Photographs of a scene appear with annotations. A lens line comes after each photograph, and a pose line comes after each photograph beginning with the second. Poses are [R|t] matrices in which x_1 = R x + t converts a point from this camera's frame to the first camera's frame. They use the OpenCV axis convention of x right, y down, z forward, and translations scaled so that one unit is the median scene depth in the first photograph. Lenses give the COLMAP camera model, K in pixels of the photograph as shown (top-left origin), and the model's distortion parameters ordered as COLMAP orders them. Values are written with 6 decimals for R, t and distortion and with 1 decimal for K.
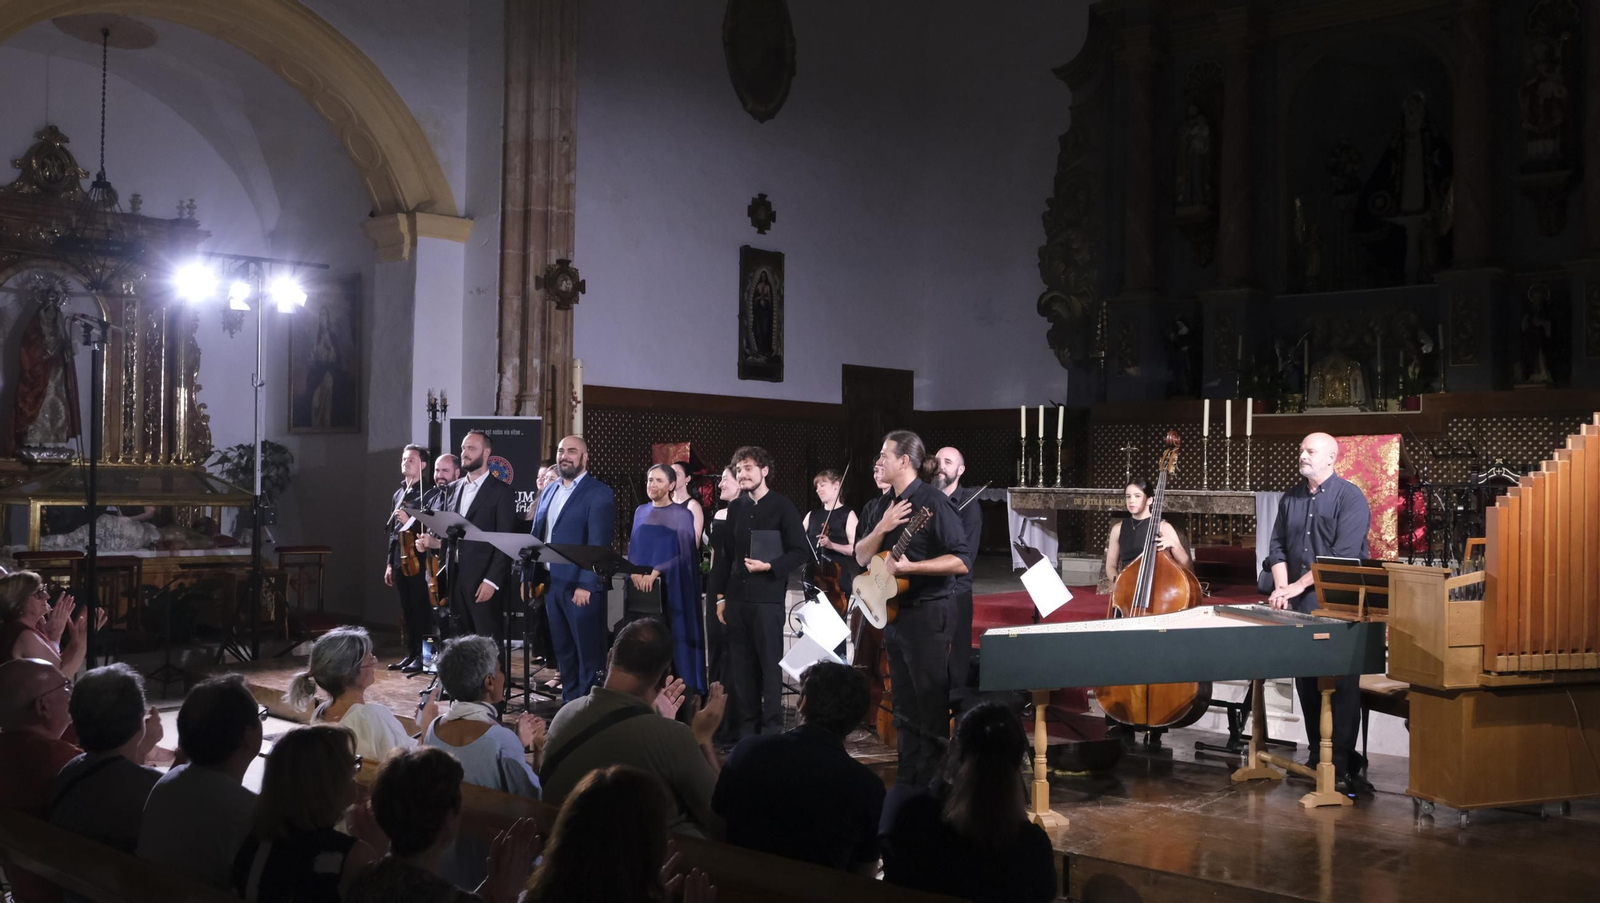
lens RADIAL K [[1457.5, 0, 807.0], [0, 1457.5, 453.1], [0, 0, 1]] dist [-0.012705, 0.000000]
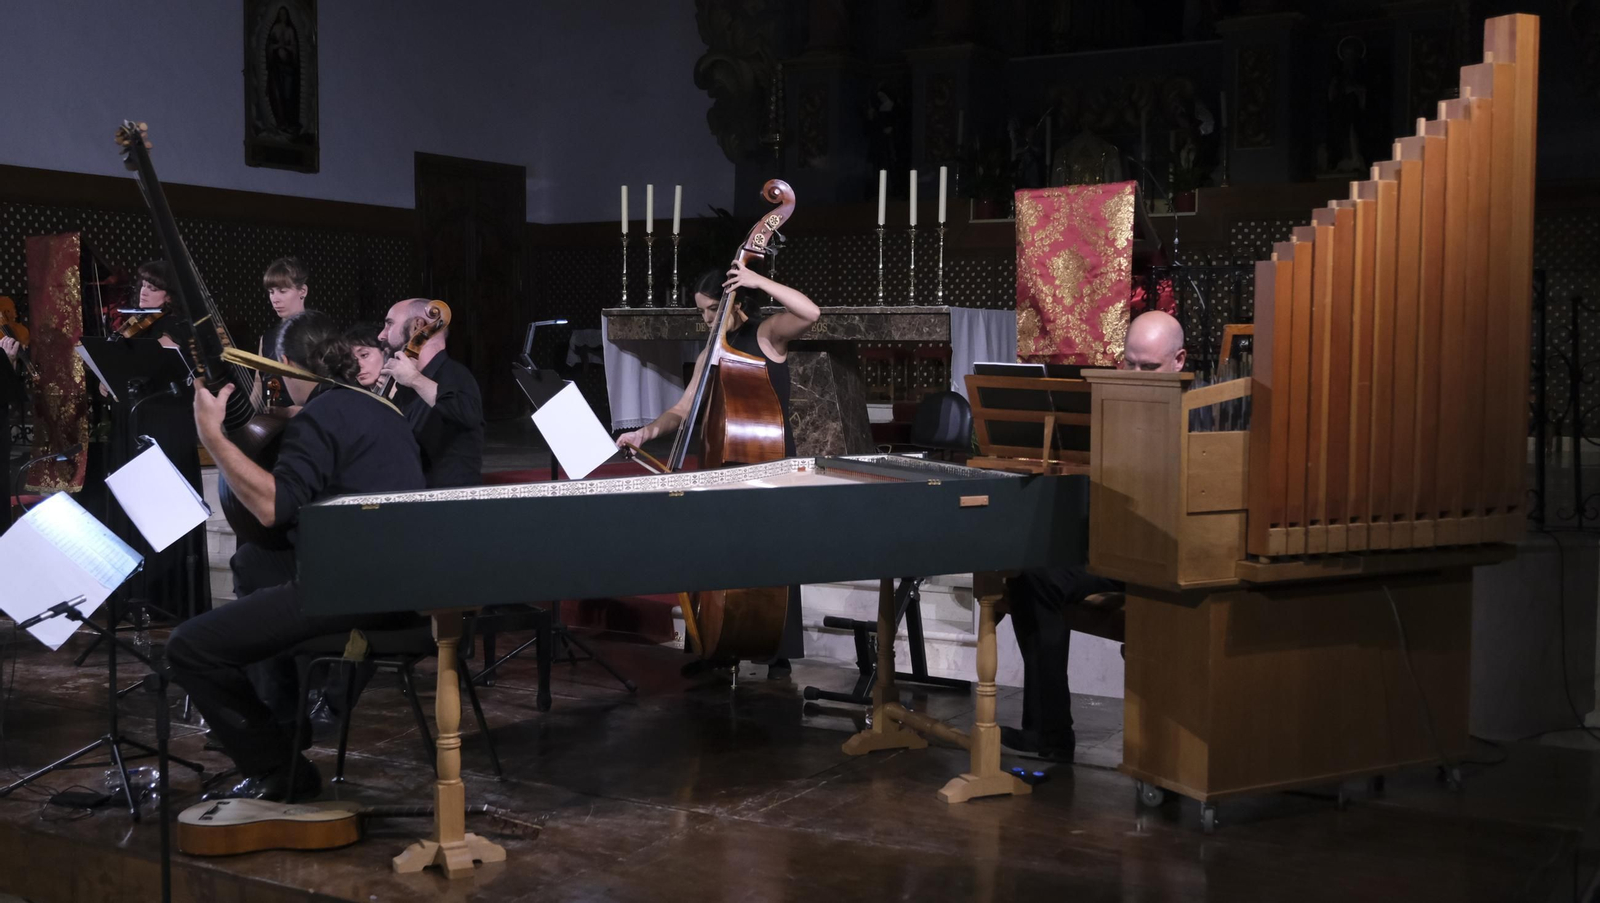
lens RADIAL K [[1776.1, 0, 806.8], [0, 1776.1, 451.9], [0, 0, 1]] dist [0.003883, 0.000000]
pose [[0.985204, -0.014160, 0.170798, 0.082963], [0.001607, 0.997300, 0.073412, 0.027140], [-0.171377, -0.072052, 0.982567, 0.163417]]
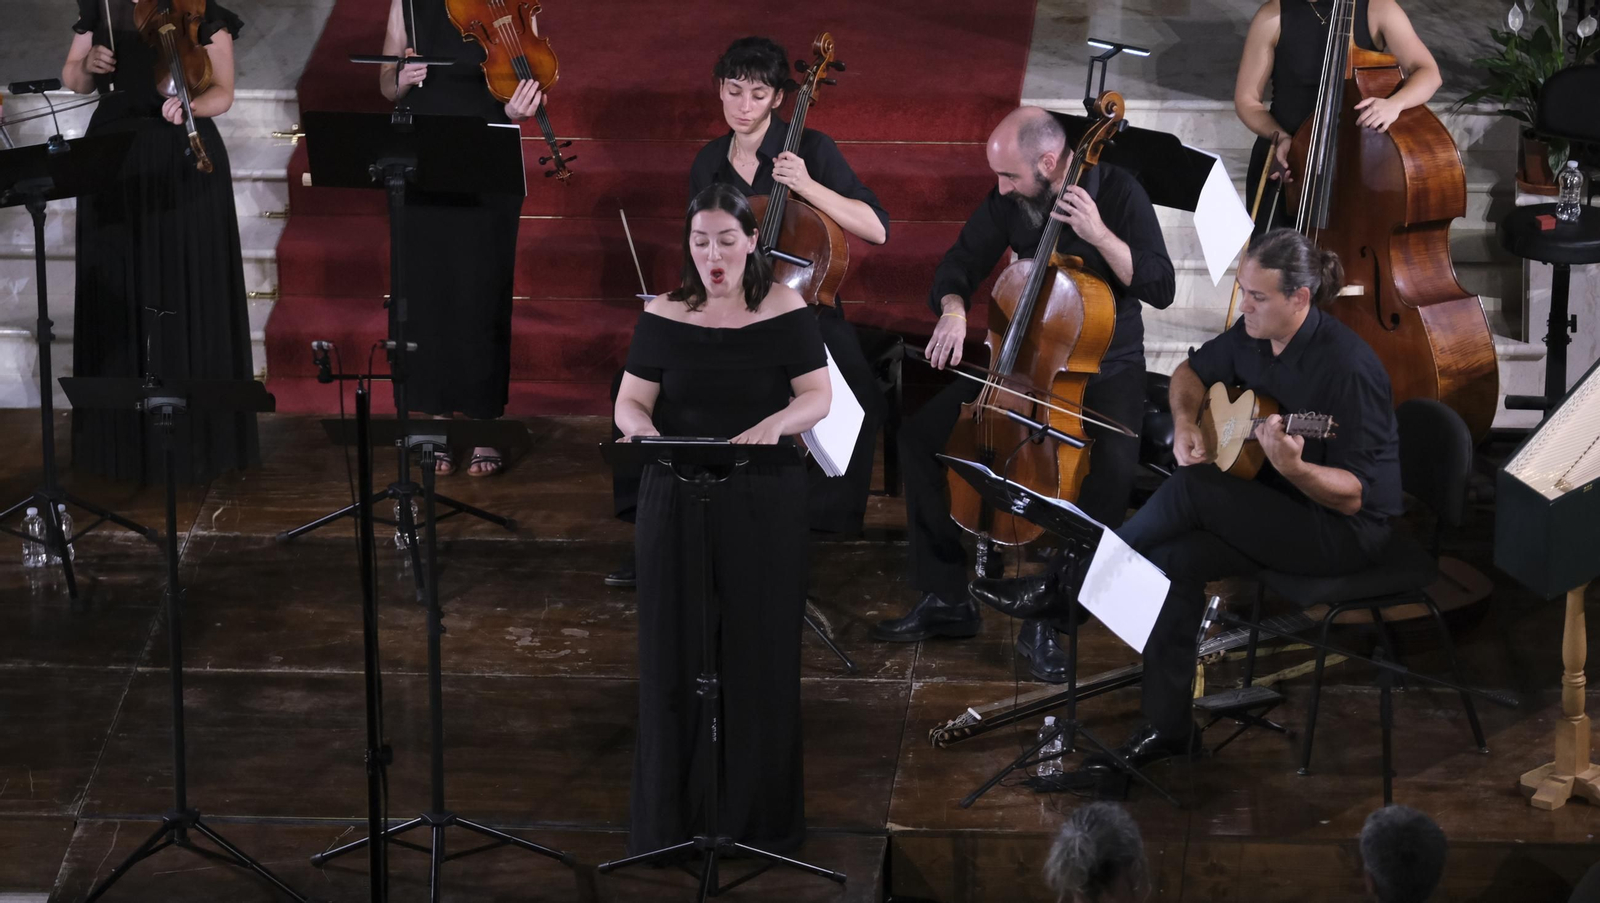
lens RADIAL K [[9438.5, 0, 736.3], [0, 9438.5, 447.4], [0, 0, 1]] dist [0.448195, 0.000000]
pose [[0.805372, -0.211499, 0.553755, -0.923948], [0.011585, 0.939619, 0.342025, -0.492490], [-0.592657, -0.269042, 0.759193, -0.666169]]
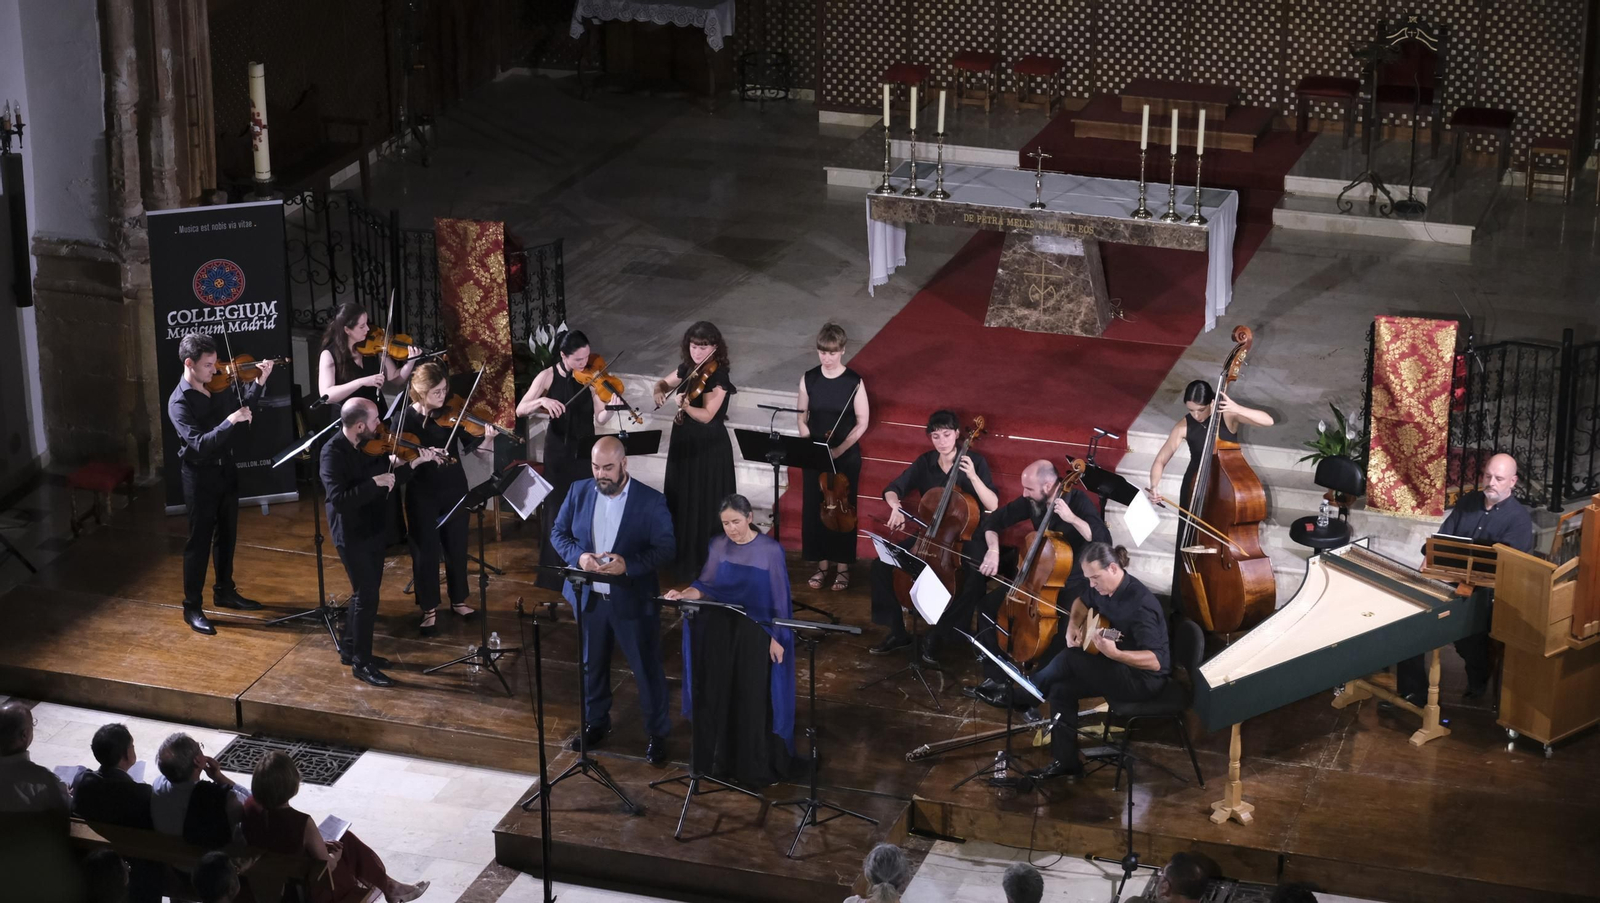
lens RADIAL K [[3551.3, 0, 812.8], [0, 3551.3, 467.7], [0, 0, 1]] dist [0.009264, 0.000000]
pose [[0.923930, -0.149284, 0.352234, -0.505785], [0.005785, 0.926068, 0.377312, -0.490389], [-0.382519, -0.346572, 0.856485, -0.547456]]
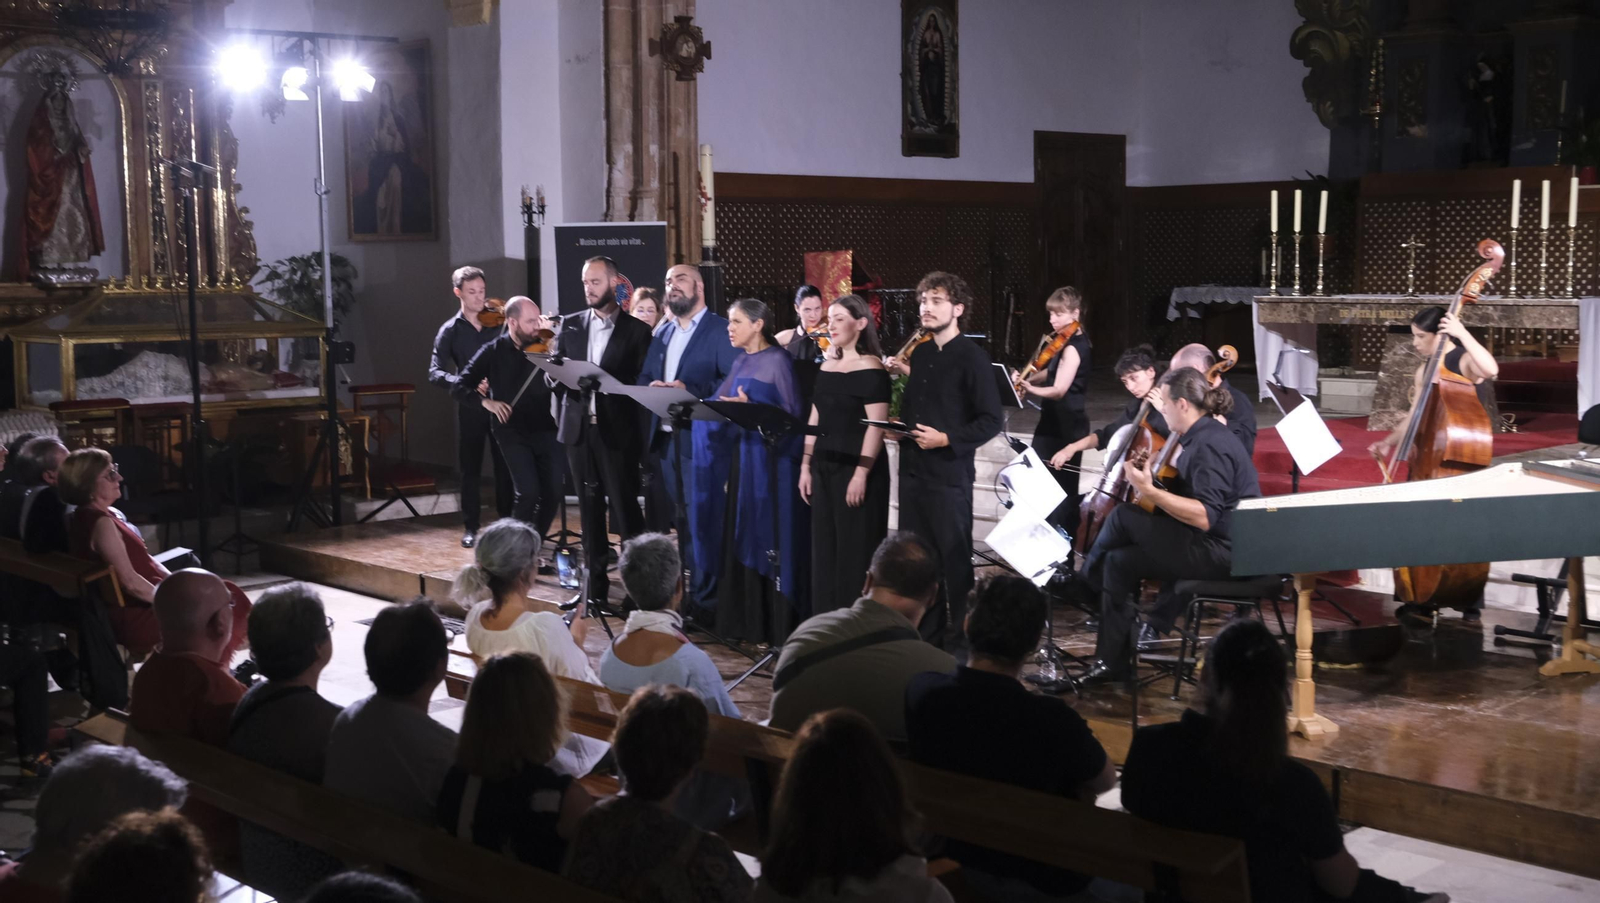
lens RADIAL K [[1886.8, 0, 813.2], [0, 1886.8, 458.0], [0, 0, 1]] dist [0.009525, 0.000000]
pose [[0.996158, -0.013487, -0.086531, -0.011346], [0.024090, 0.992153, 0.122689, -0.018976], [0.084197, -0.124302, 0.988666, -0.036421]]
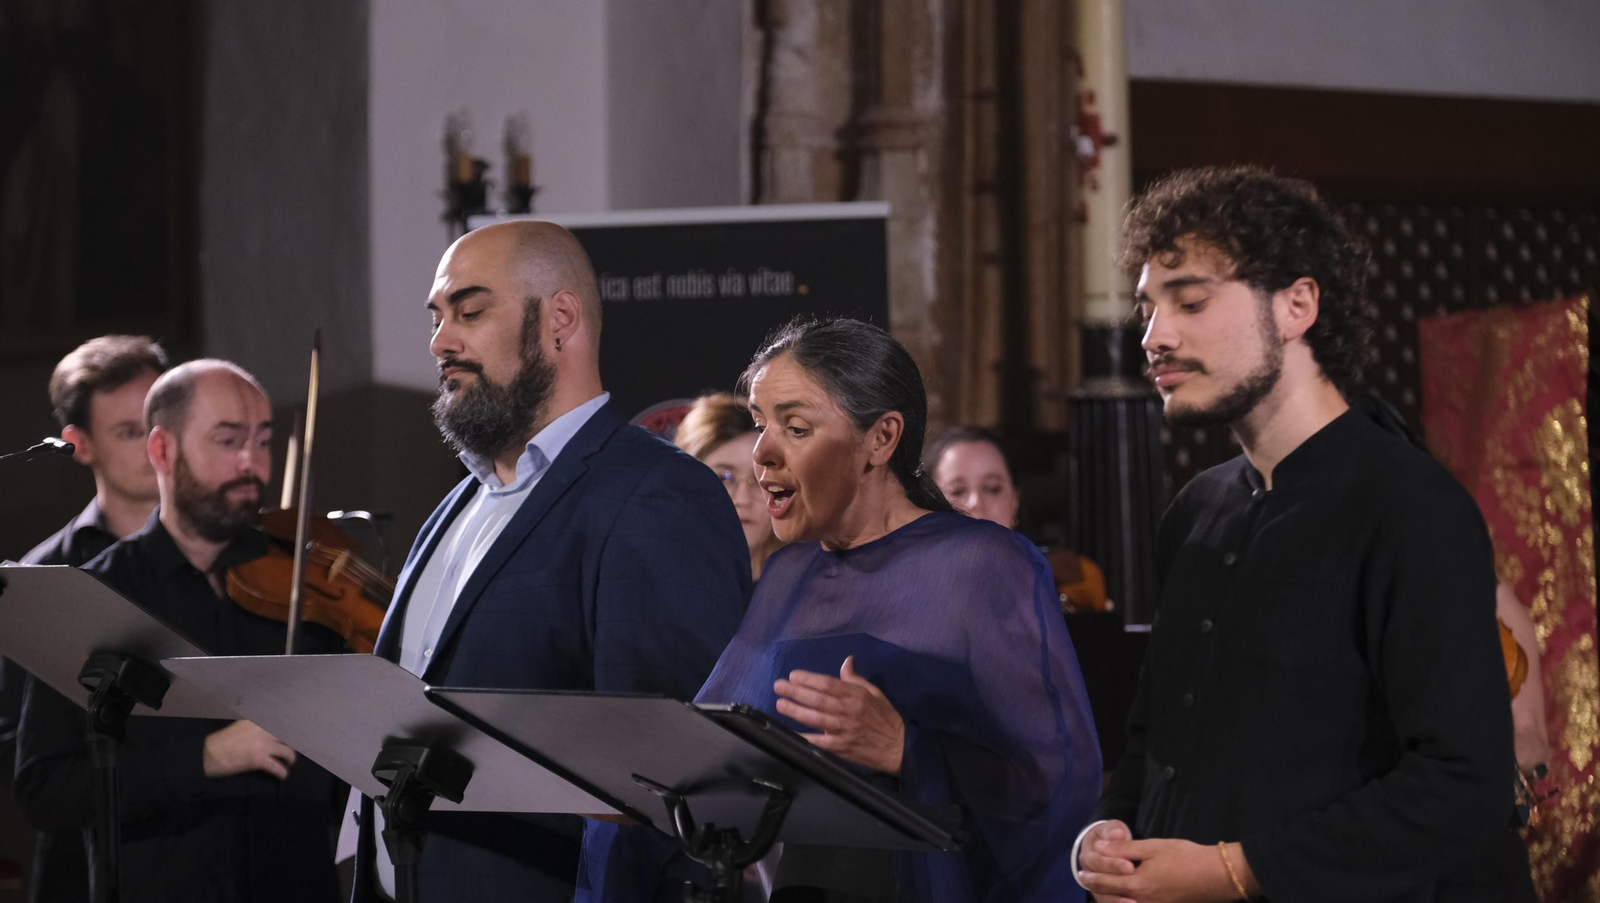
lens RADIAL K [[6583.7, 0, 850.4], [0, 6583.7, 448.0], [0, 0, 1]] dist [0.010700, 0.000000]
pose [[0.961684, -0.029427, -0.272578, 0.059480], [0.025305, 0.999506, -0.018624, 0.024143], [0.272991, 0.011013, 0.961953, 0.086589]]
